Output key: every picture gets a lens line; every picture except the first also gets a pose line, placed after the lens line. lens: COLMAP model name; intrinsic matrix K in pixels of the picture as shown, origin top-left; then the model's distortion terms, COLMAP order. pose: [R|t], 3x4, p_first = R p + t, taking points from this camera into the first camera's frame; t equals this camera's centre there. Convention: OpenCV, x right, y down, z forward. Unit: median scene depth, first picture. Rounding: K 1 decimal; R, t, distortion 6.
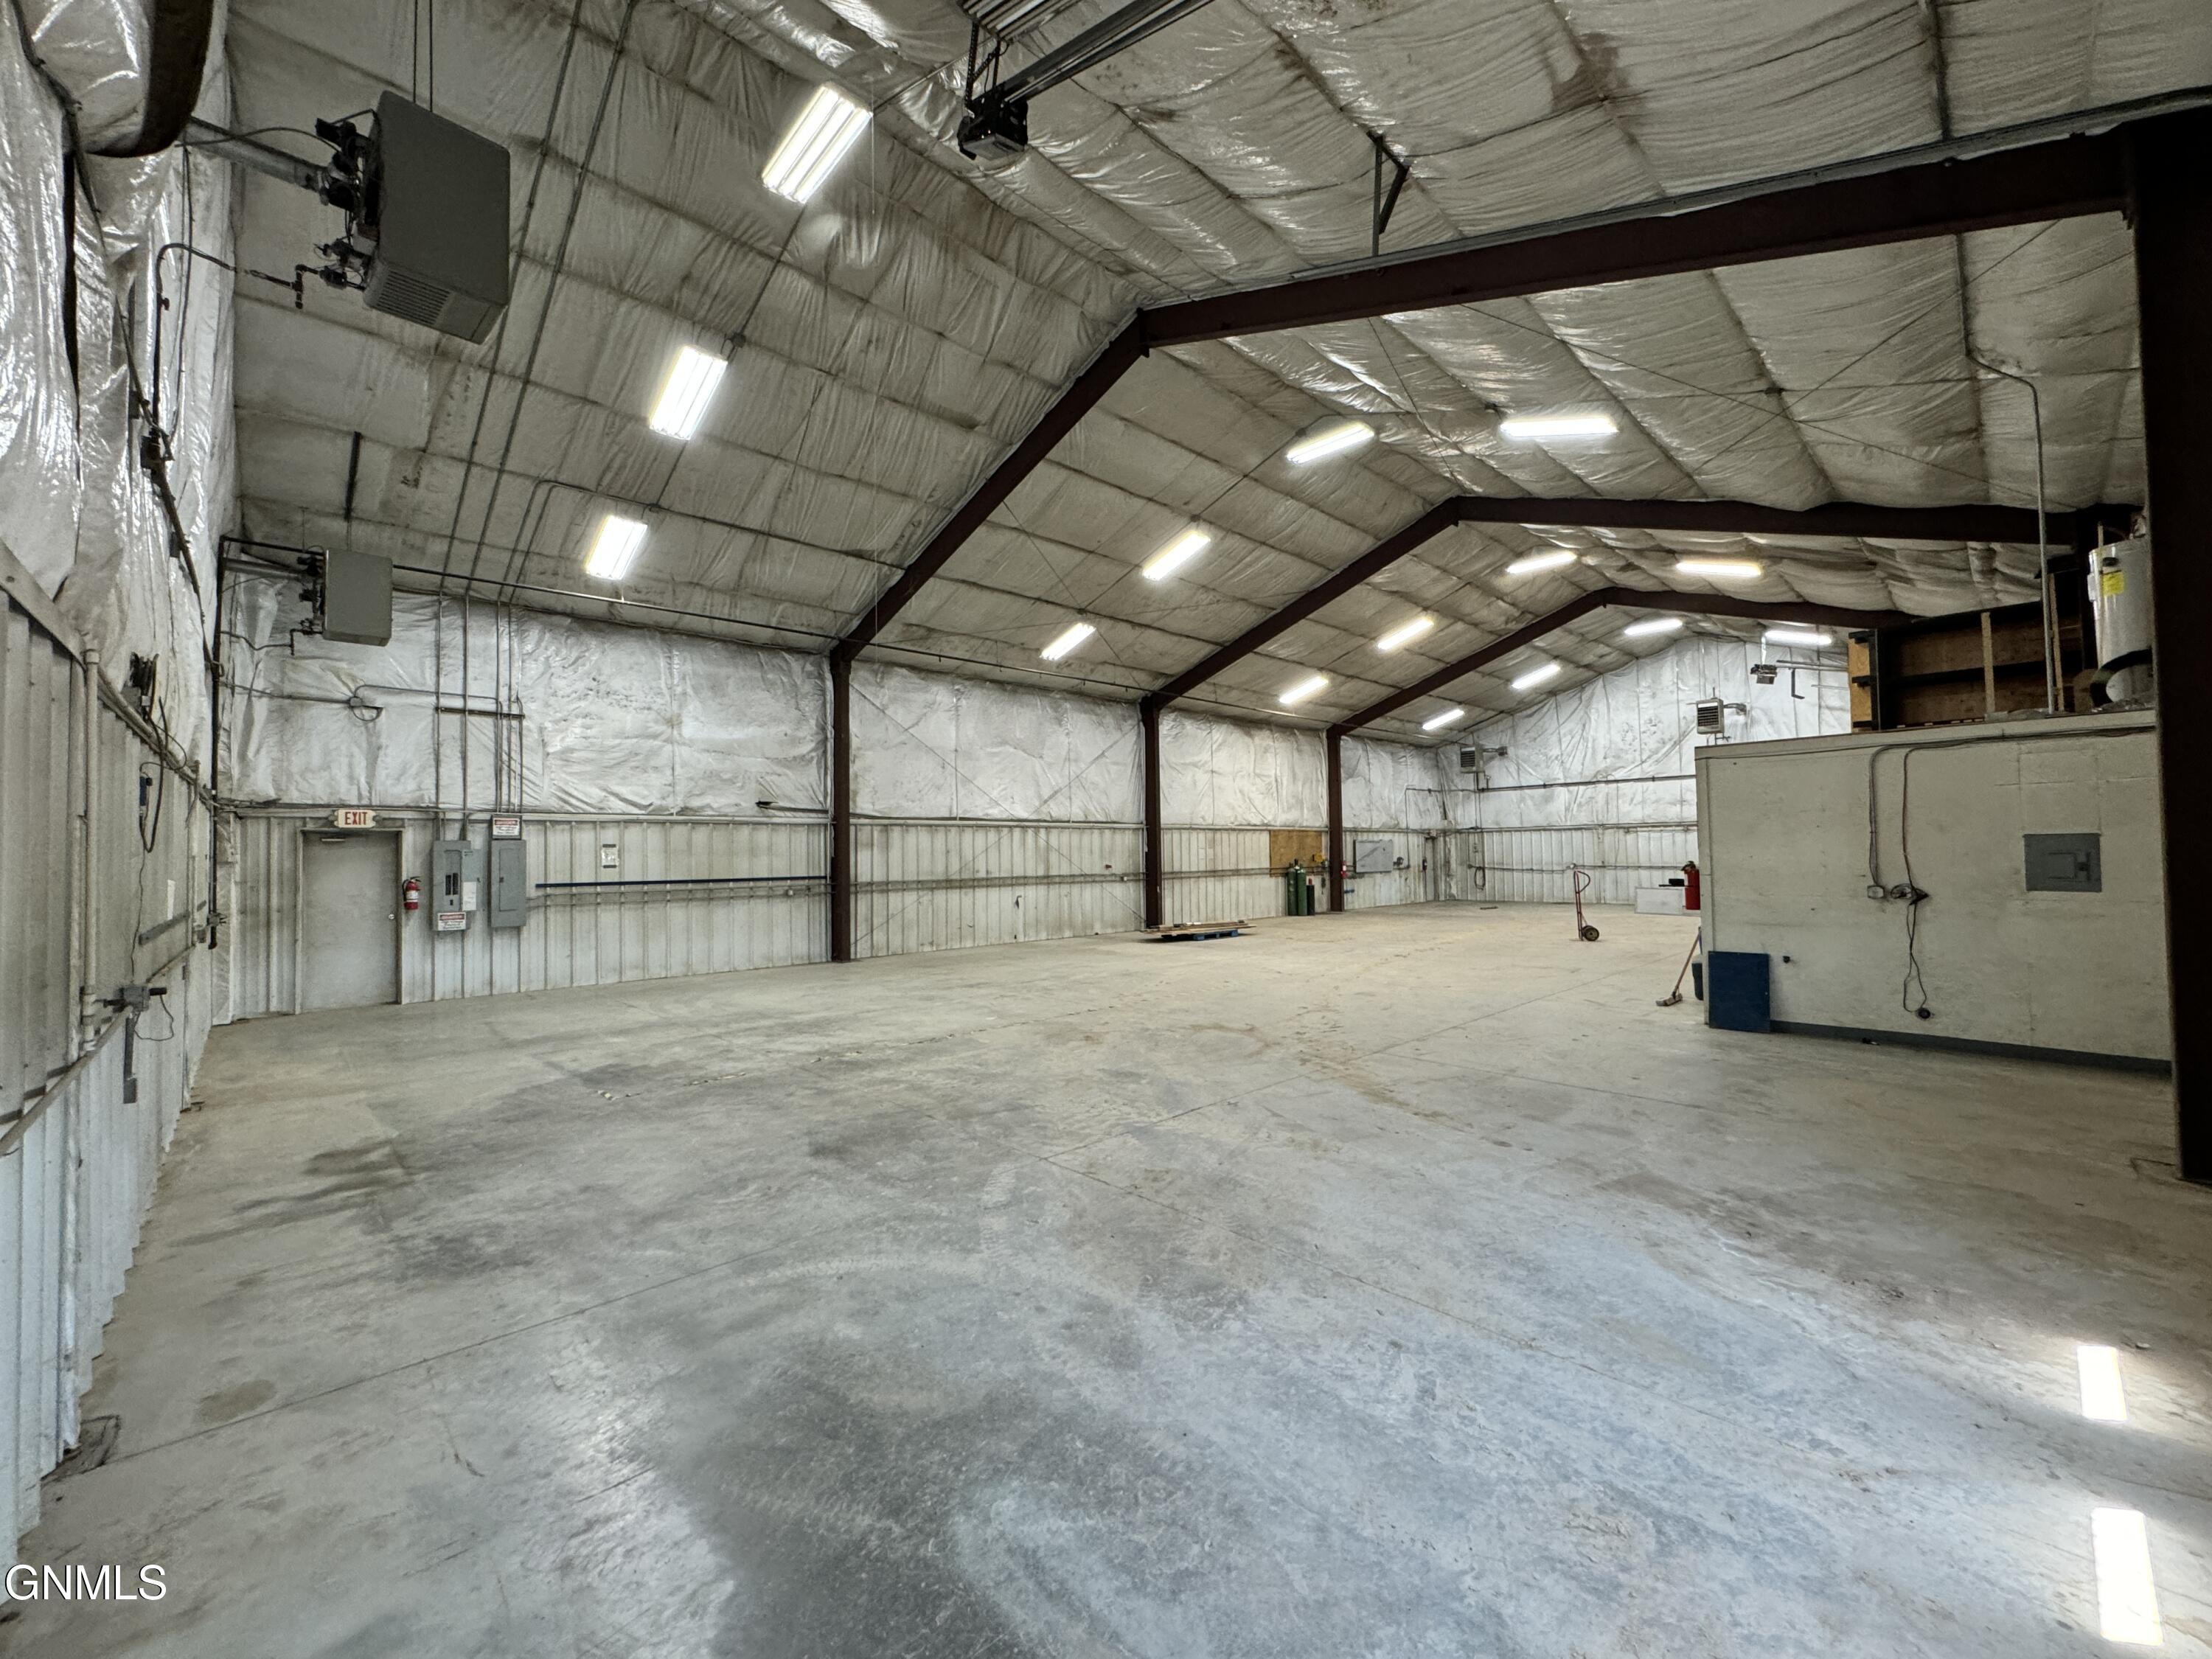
lens RADIAL K [[883.2, 0, 1105.6], [0, 883.2, 829.5], [0, 0, 1]] dist [0.000988, 0.000030]
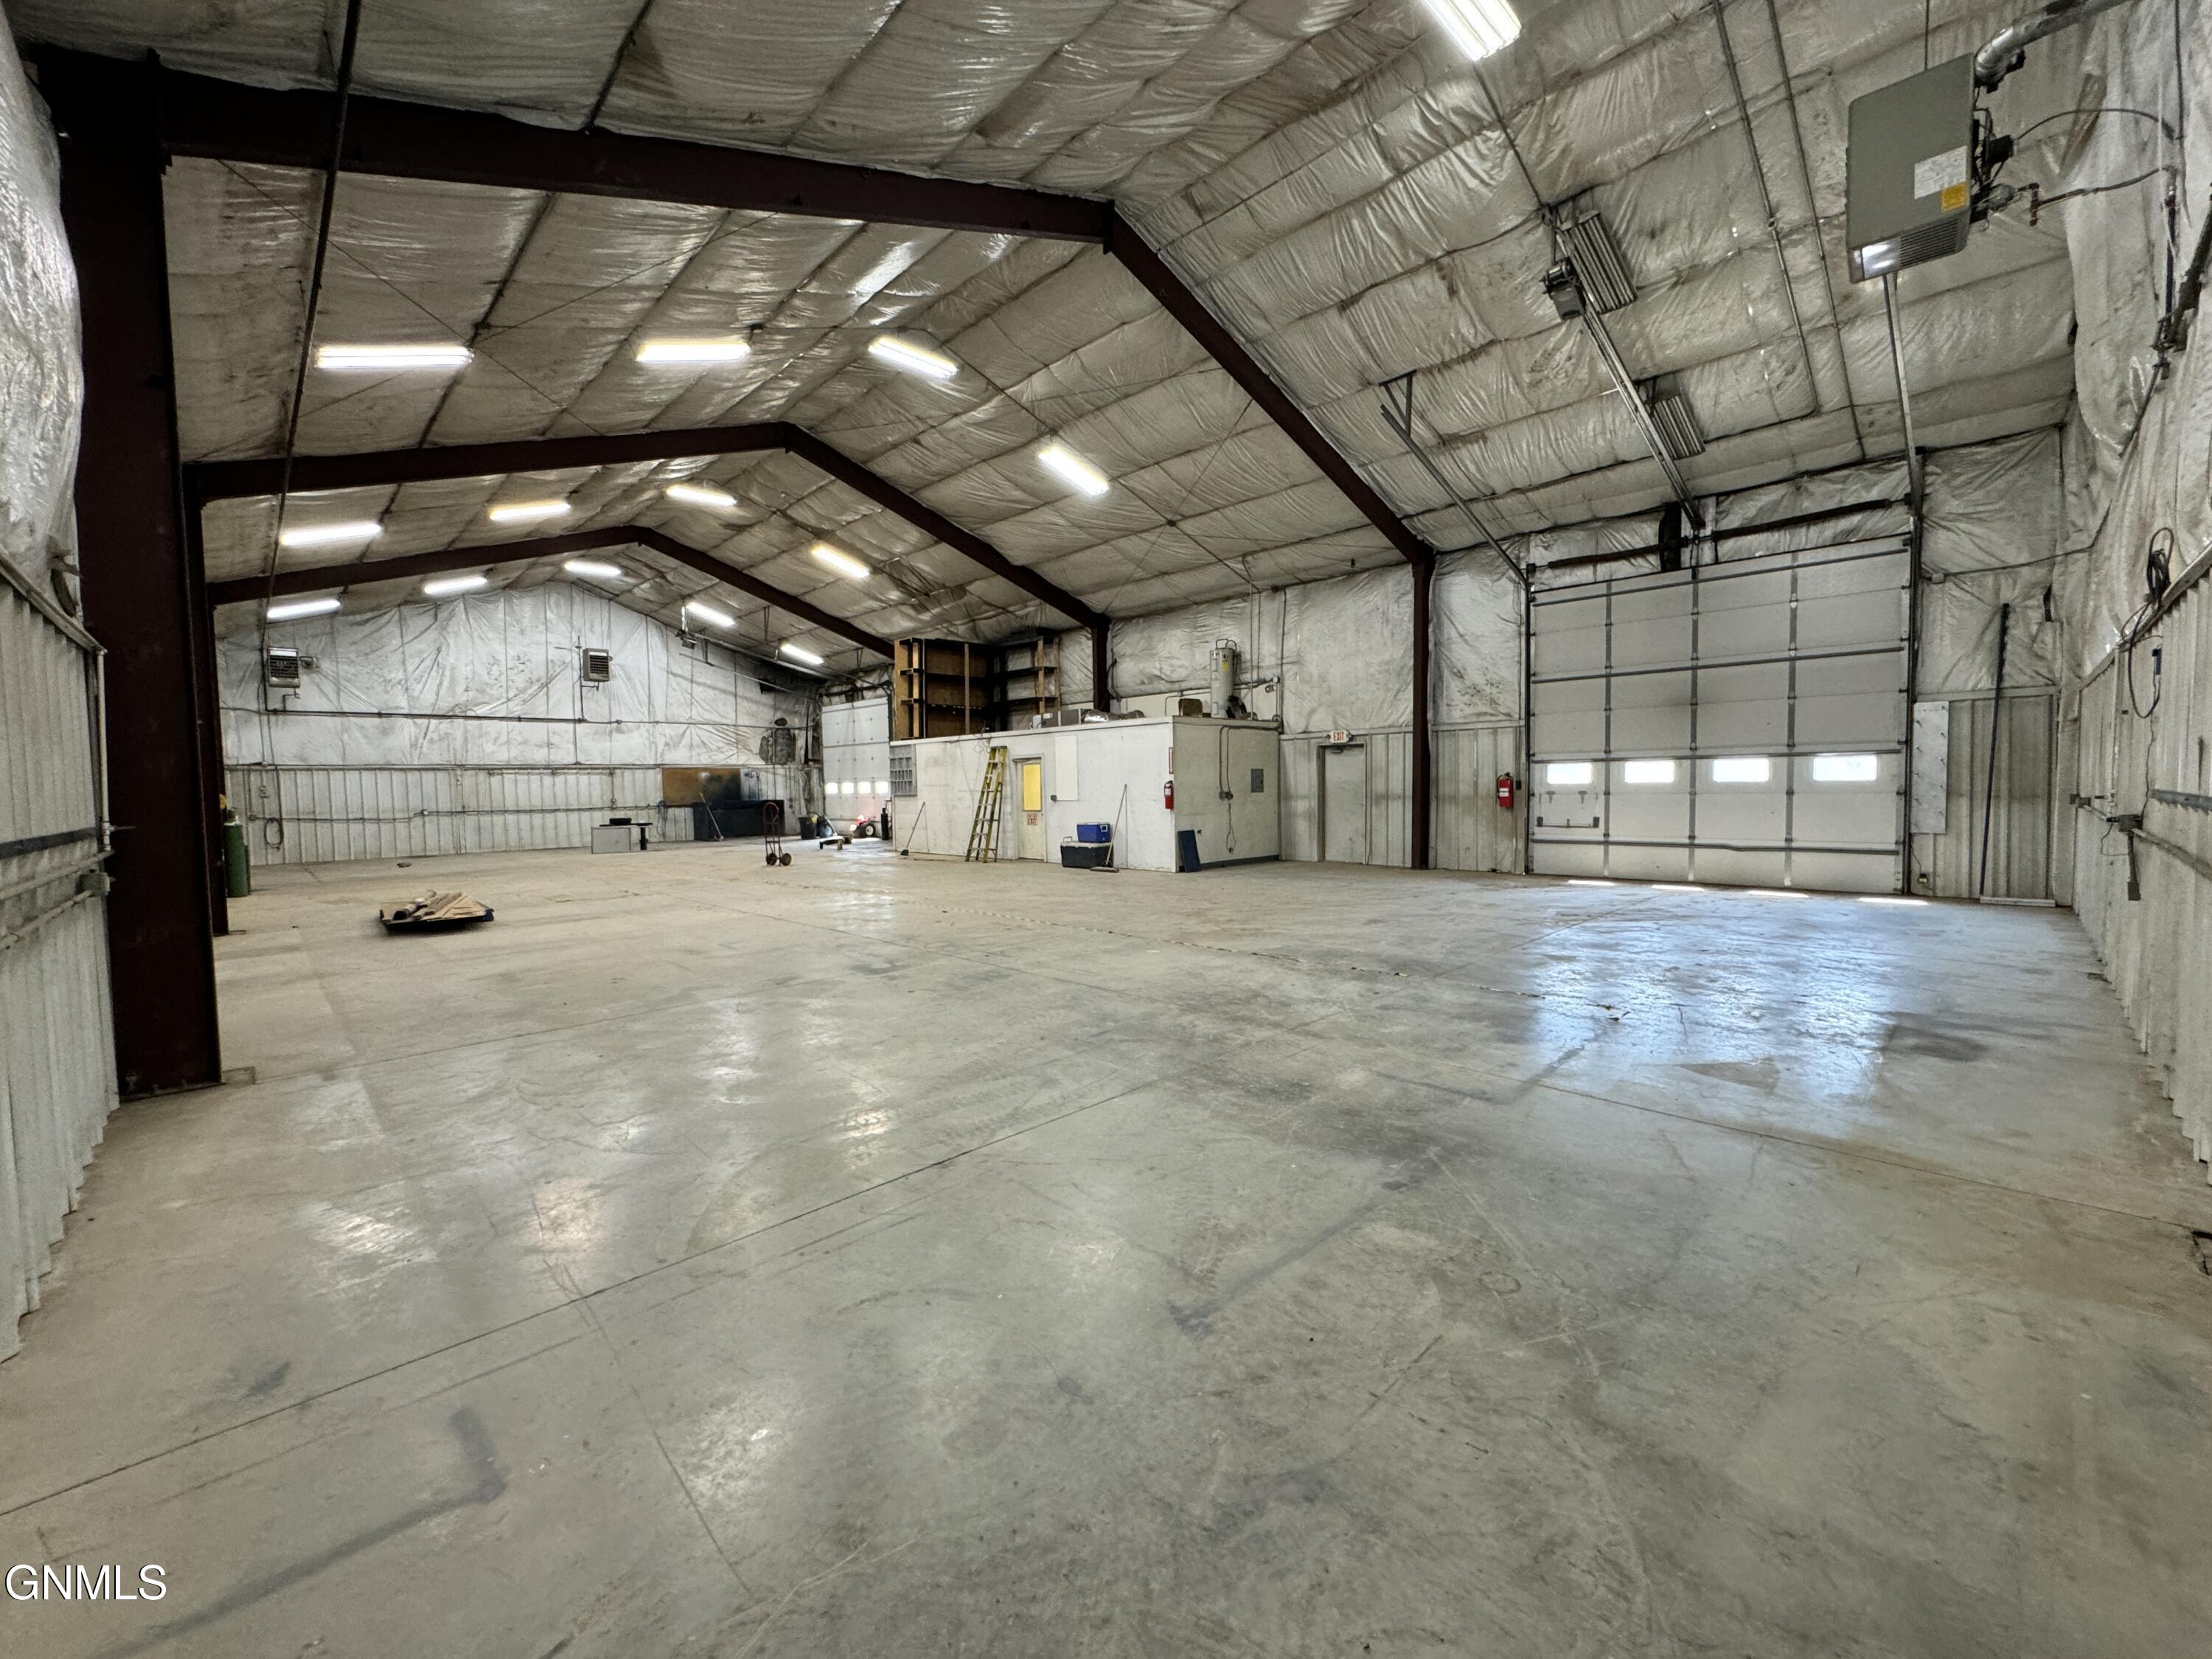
lens RADIAL K [[883.2, 0, 1105.2], [0, 883.2, 824.0], [0, 0, 1]] dist [0.000988, 0.000030]
pose [[-0.015817, -0.031170, 0.999389, -0.340949], [-0.007606, 0.999489, 0.031053, 0.021313], [-0.999846, -0.007111, -0.016046, 0.367257]]
